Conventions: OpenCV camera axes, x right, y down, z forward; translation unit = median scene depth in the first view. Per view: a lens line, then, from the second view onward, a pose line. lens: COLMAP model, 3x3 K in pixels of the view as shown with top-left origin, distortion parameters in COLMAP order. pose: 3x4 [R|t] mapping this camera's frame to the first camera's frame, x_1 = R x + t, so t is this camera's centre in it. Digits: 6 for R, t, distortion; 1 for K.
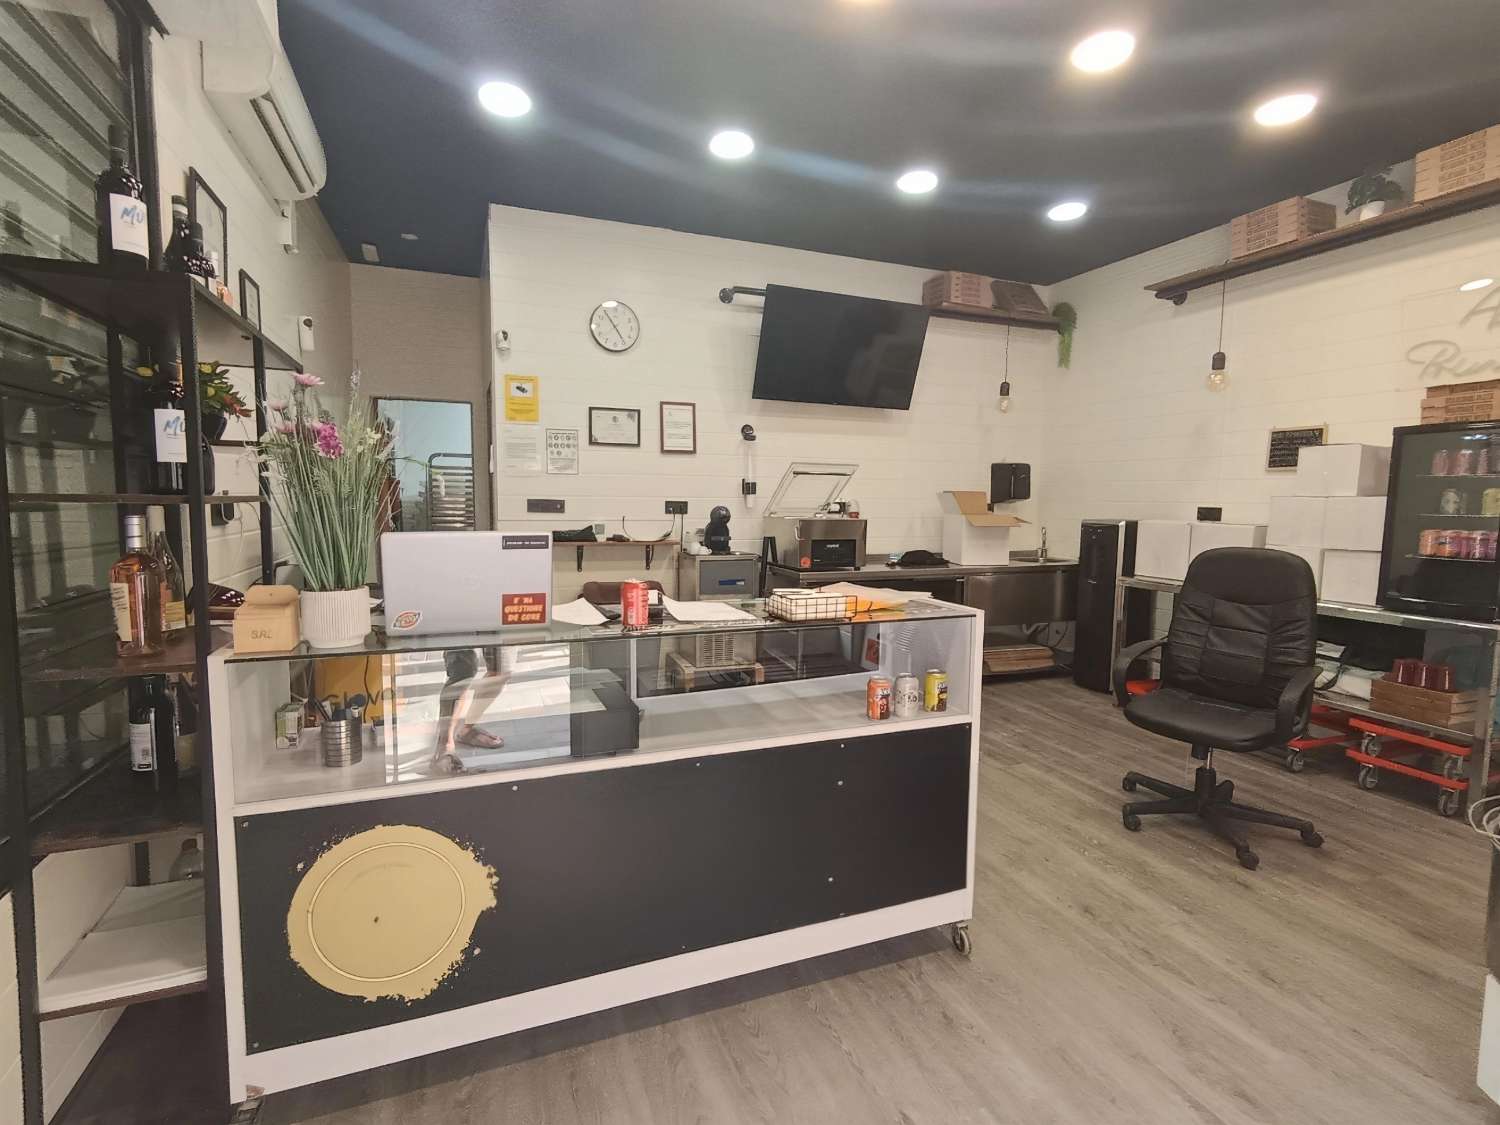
lens RADIAL K [[709.5, 0, 749.7], [0, 709.5, 562.2], [0, 0, 1]] dist [0.009069, -0.004084]
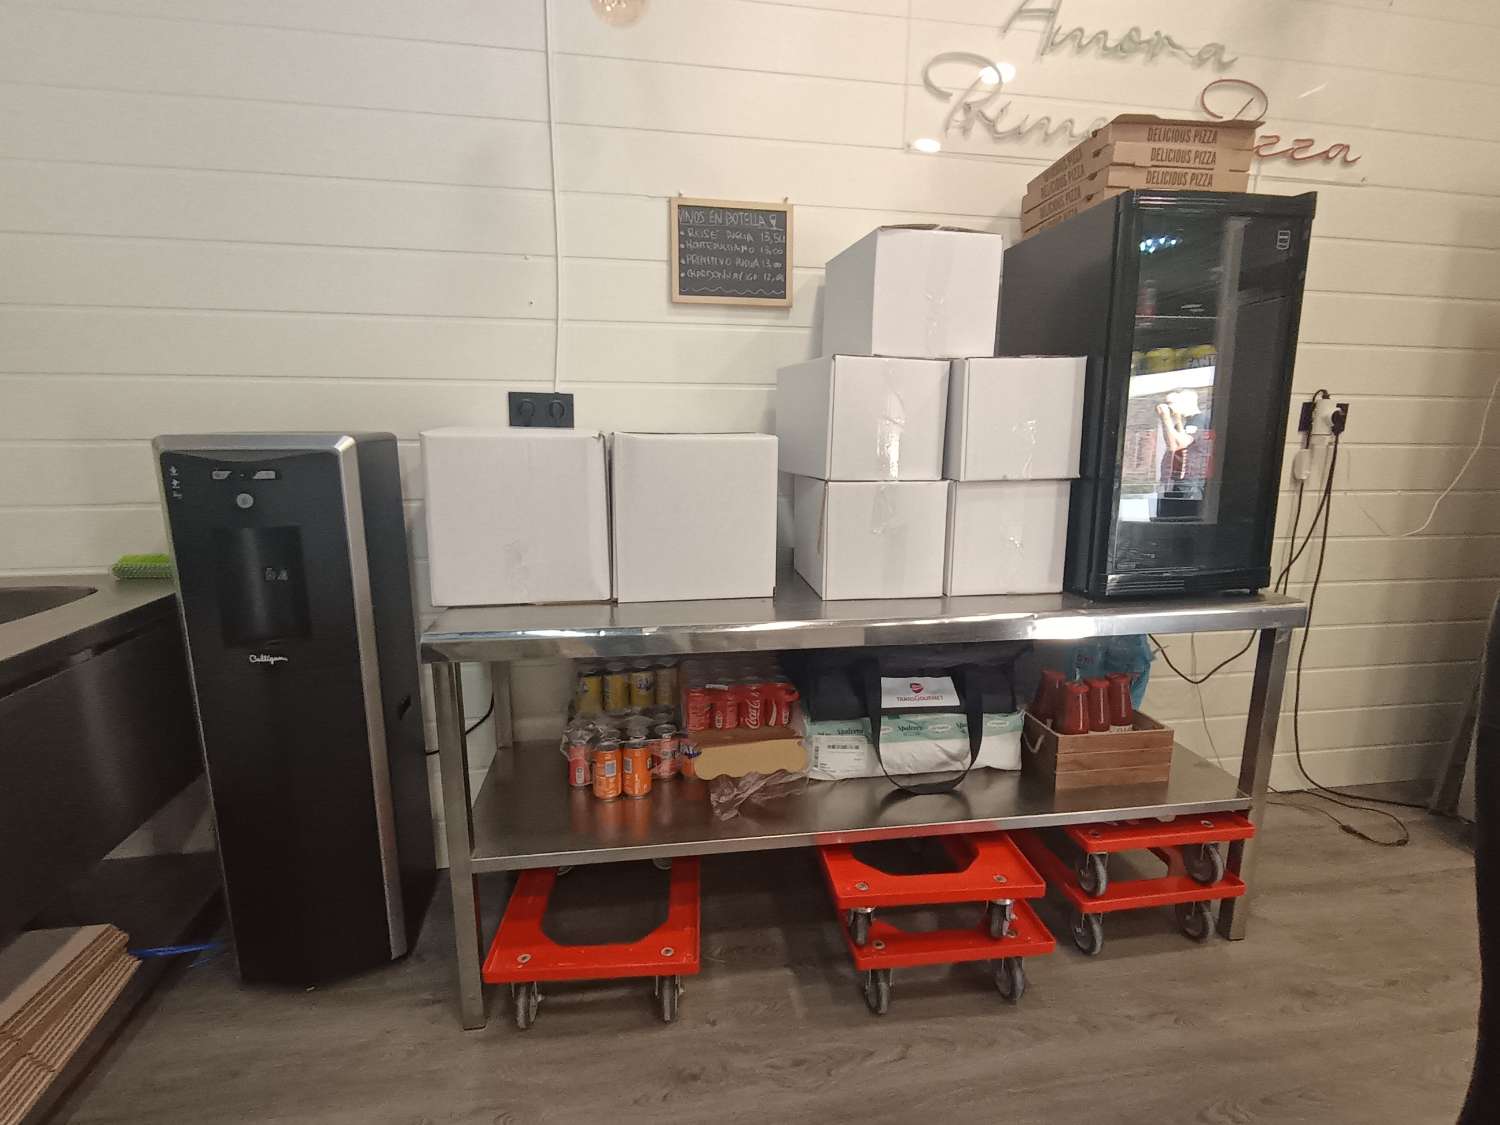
lens RADIAL K [[709.5, 0, 743.7], [0, 709.5, 559.5], [0, 0, 1]] dist [0.009069, -0.004084]
pose [[0.214206, -0.200748, 0.955937, 0.359439], [0.088425, 0.978620, 0.185698, -0.063761], [-0.972778, 0.044751, 0.227378, 1.033405]]
